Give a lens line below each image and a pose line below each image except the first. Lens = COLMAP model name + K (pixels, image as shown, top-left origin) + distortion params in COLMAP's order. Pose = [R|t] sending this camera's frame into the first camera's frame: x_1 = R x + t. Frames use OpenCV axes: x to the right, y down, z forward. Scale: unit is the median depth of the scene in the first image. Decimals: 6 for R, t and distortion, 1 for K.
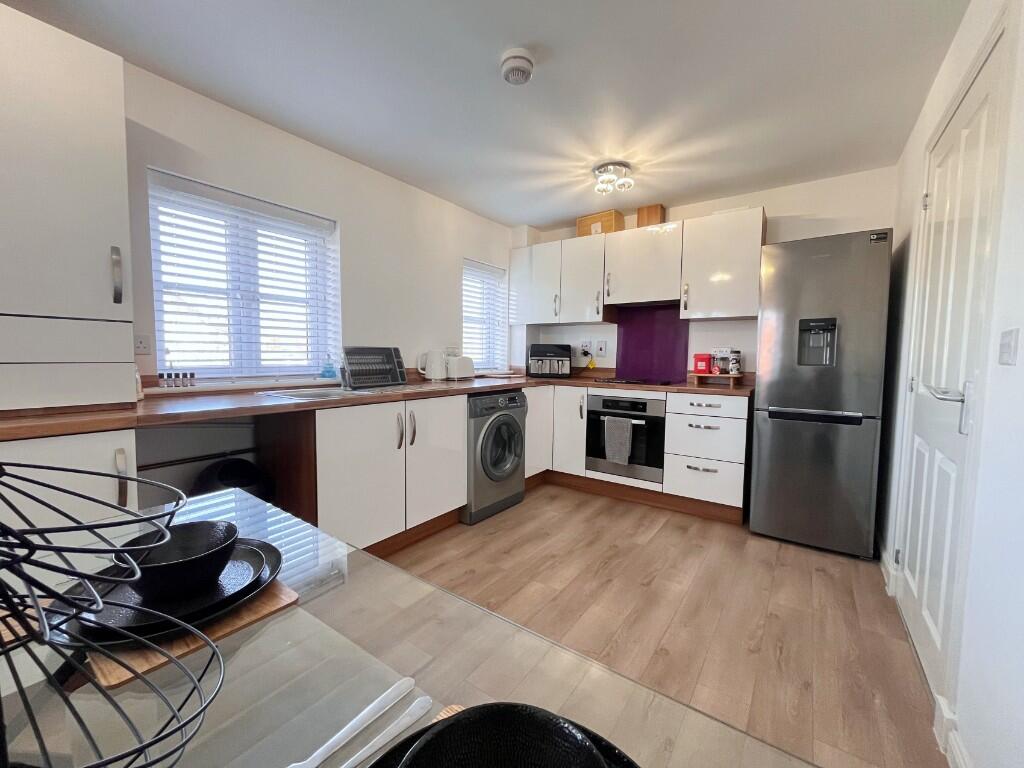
lens RADIAL K [[411.0, 0, 510.3], [0, 411.0, 383.8], [0, 0, 1]] dist [-0.004326, -0.000440]
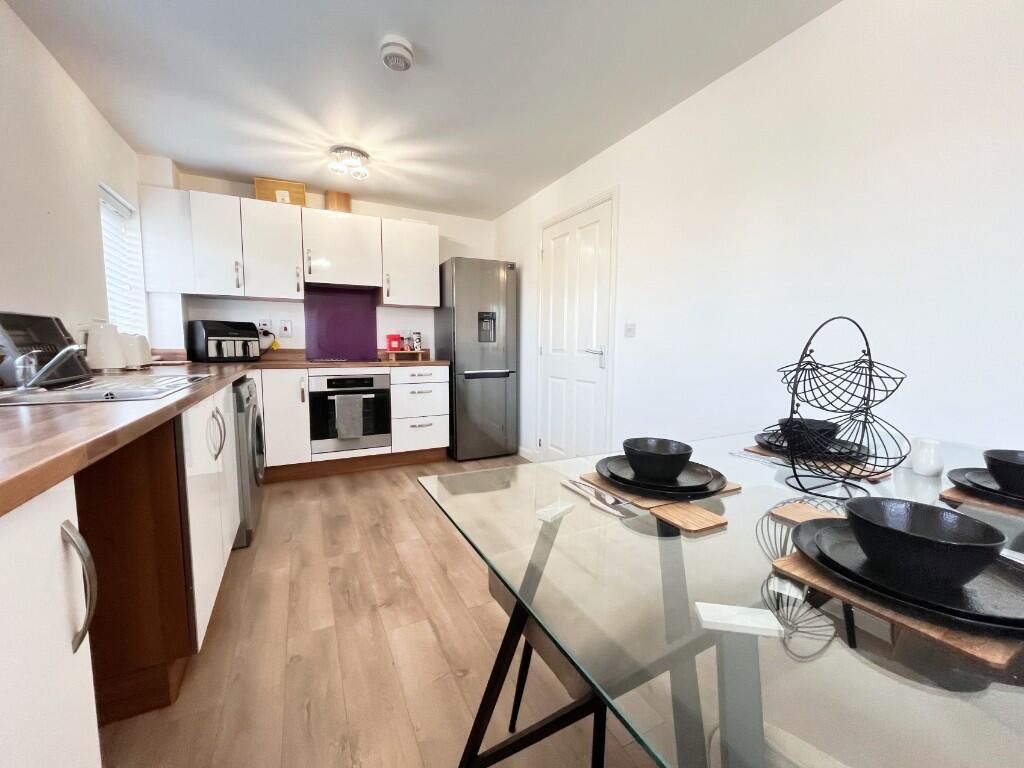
lens RADIAL K [[411.0, 0, 510.3], [0, 411.0, 383.8], [0, 0, 1]] dist [-0.004326, -0.000440]
pose [[0.455188, -0.094353, 0.885382, -0.486539], [0.062167, 0.995311, 0.074106, 0.002818], [-0.888223, 0.021310, 0.458919, 0.160388]]
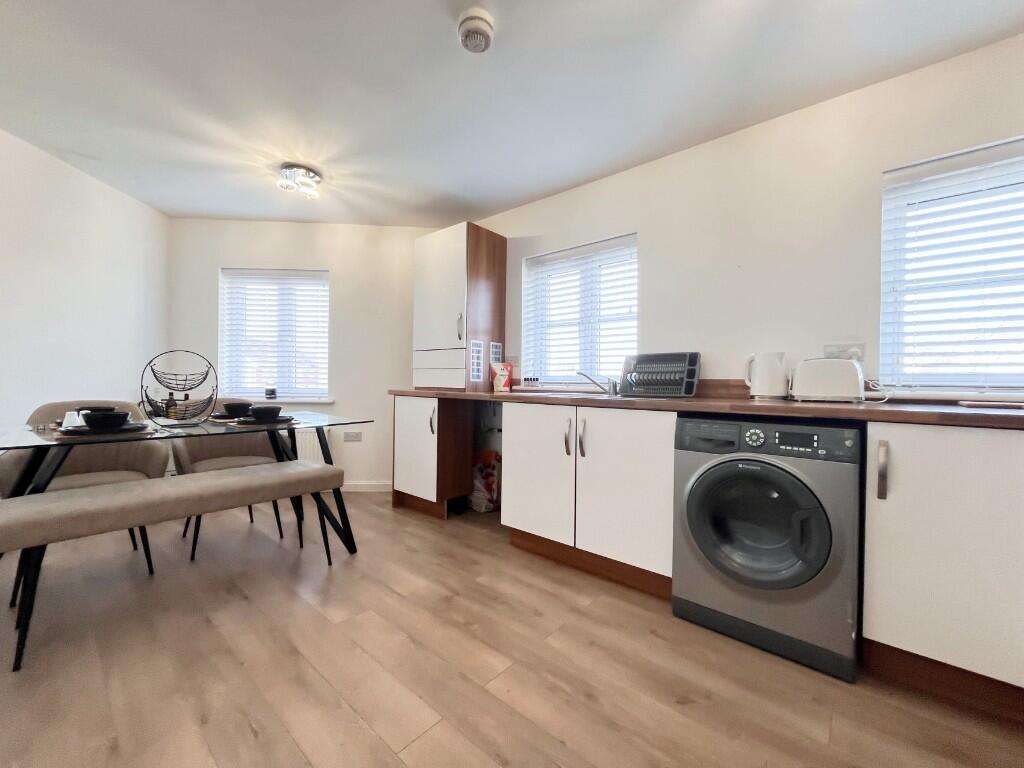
lens RADIAL K [[411.0, 0, 510.3], [0, 411.0, 383.8], [0, 0, 1]] dist [-0.004326, -0.000440]
pose [[-0.091558, -0.006048, -0.995781, 0.522448], [-0.081489, 0.996673, 0.001439, 0.000578], [0.992460, 0.081277, -0.091746, 0.698416]]
